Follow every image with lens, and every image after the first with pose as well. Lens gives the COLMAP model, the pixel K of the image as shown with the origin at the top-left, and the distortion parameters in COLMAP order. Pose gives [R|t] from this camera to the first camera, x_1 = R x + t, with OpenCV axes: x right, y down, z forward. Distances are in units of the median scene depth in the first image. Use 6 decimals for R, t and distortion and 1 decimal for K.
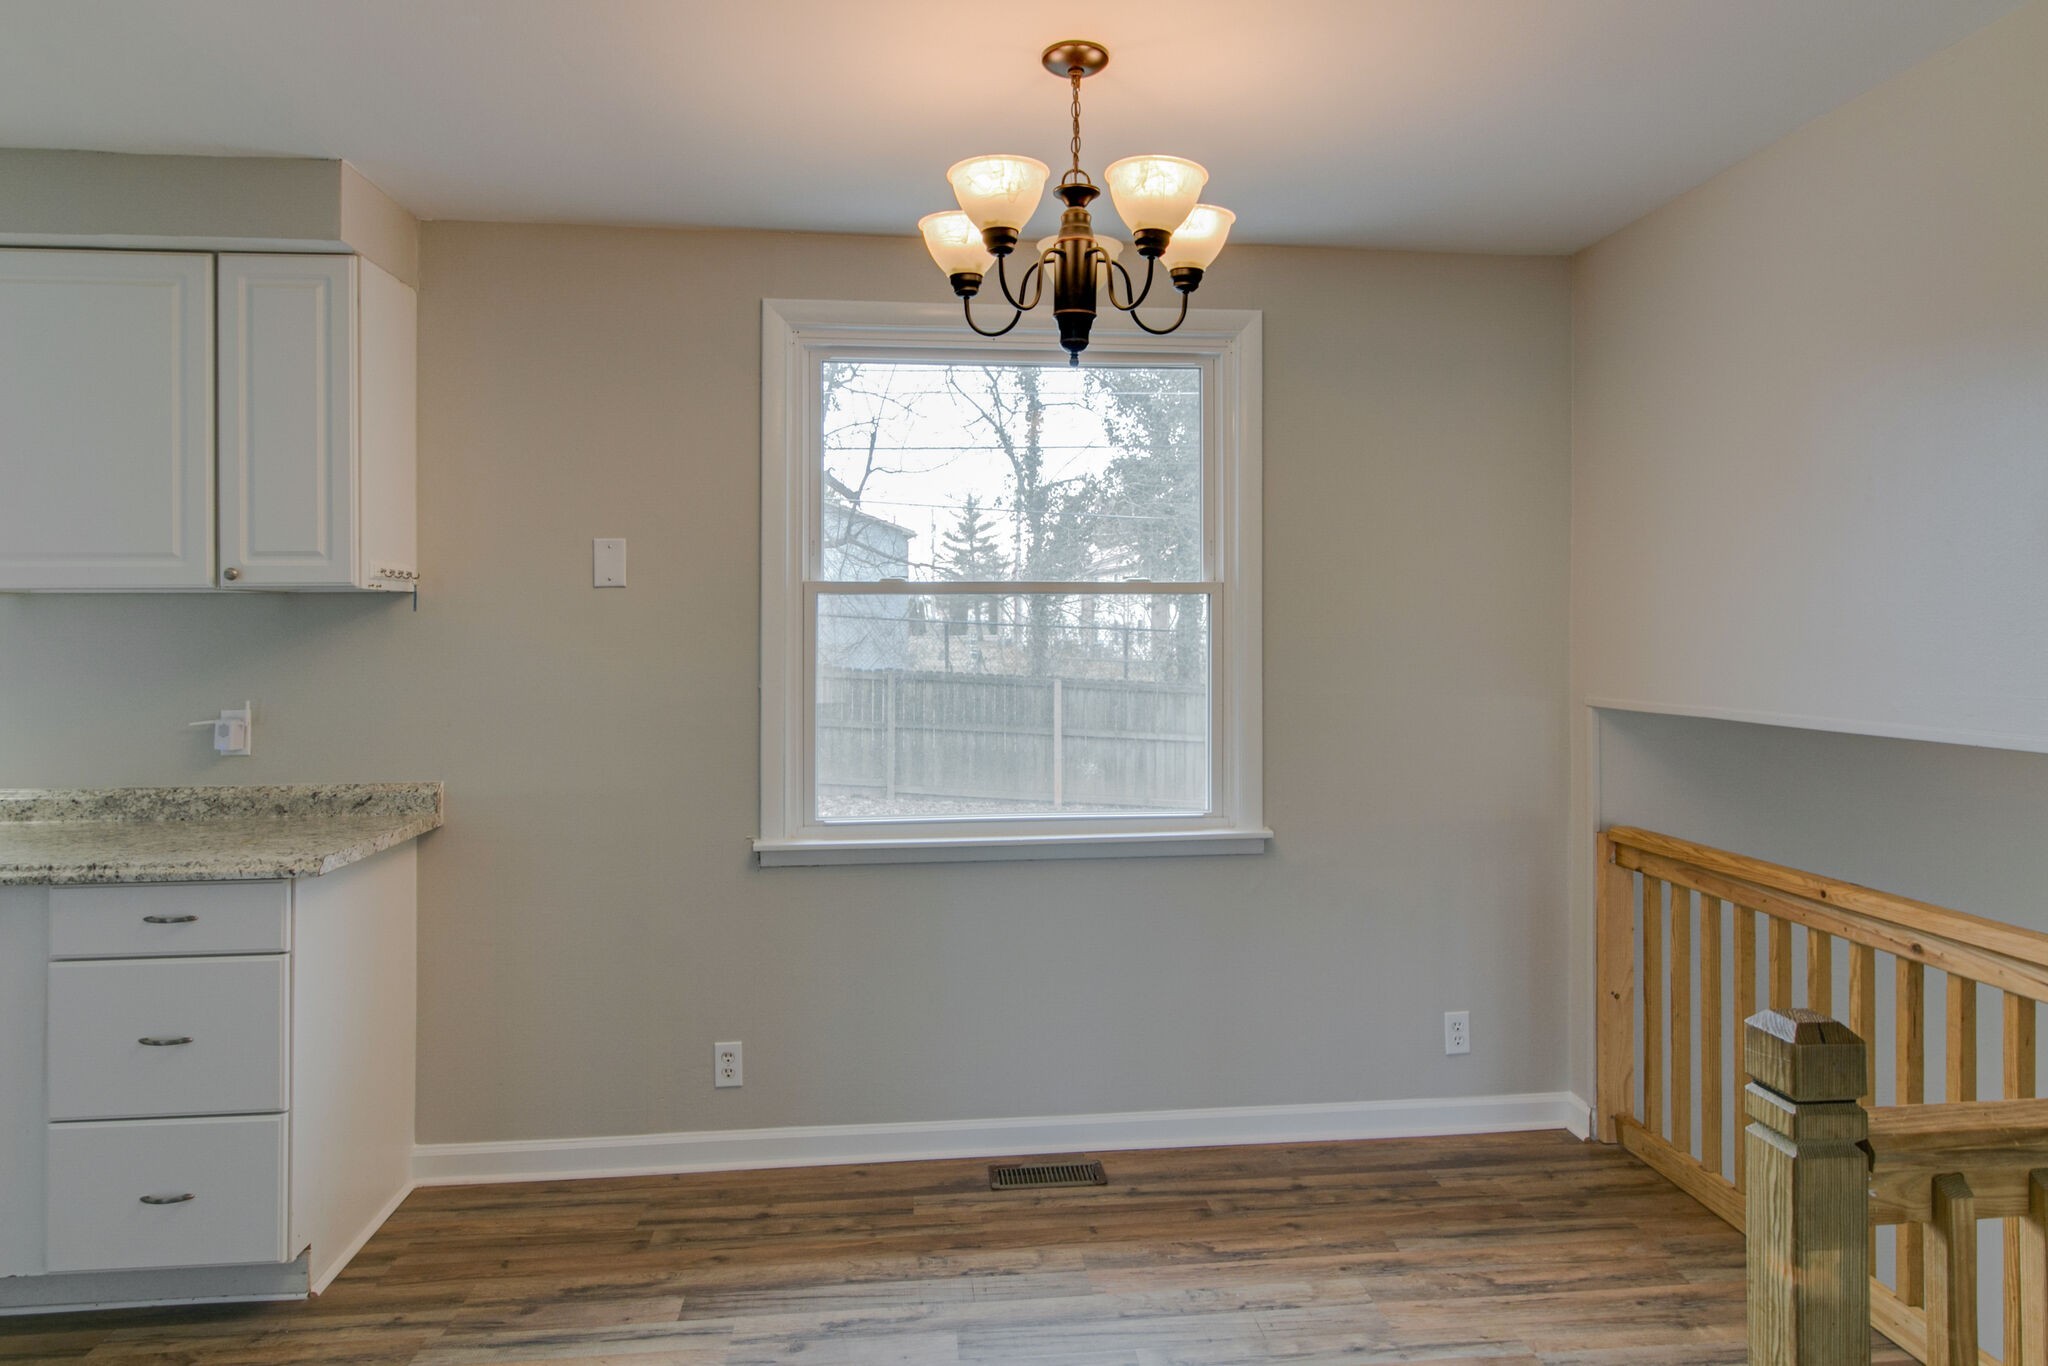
lens RADIAL K [[1223.3, 0, 1025.7], [0, 1223.3, 583.0], [0, 0, 1]] dist [0.001113, 0.000114]
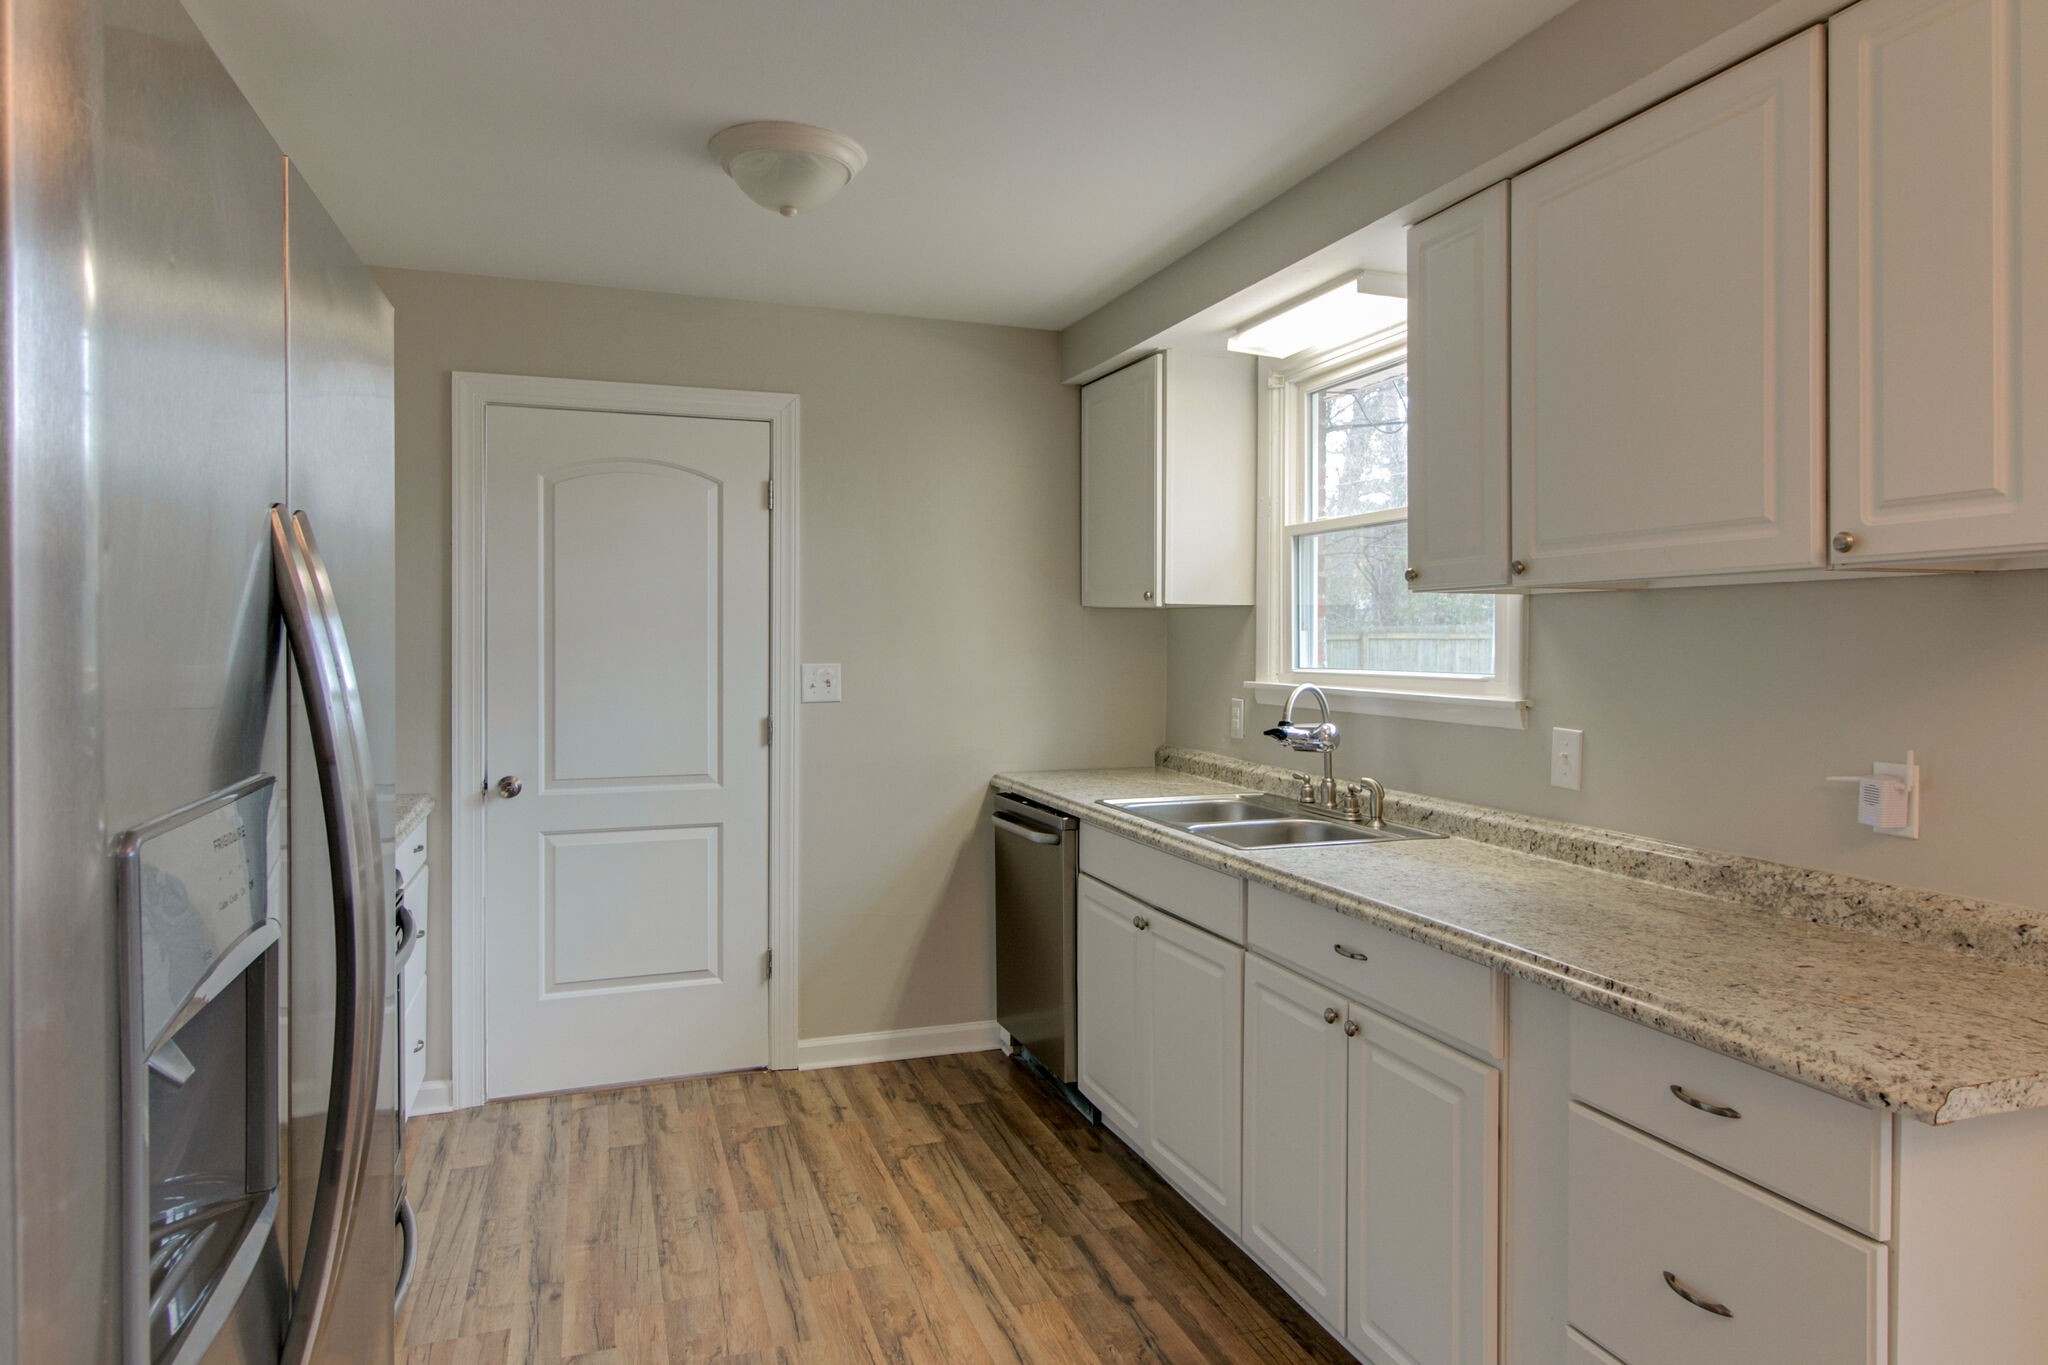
lens RADIAL K [[1221.9, 0, 1034.7], [0, 1221.9, 662.0], [0, 0, 1]] dist [-0.000505, -0.001197]
pose [[0.247043, 0.021615, -0.968763, -0.154569], [0.035519, 0.998877, 0.031344, 0.017183], [0.968353, -0.042152, 0.245998, 0.433960]]
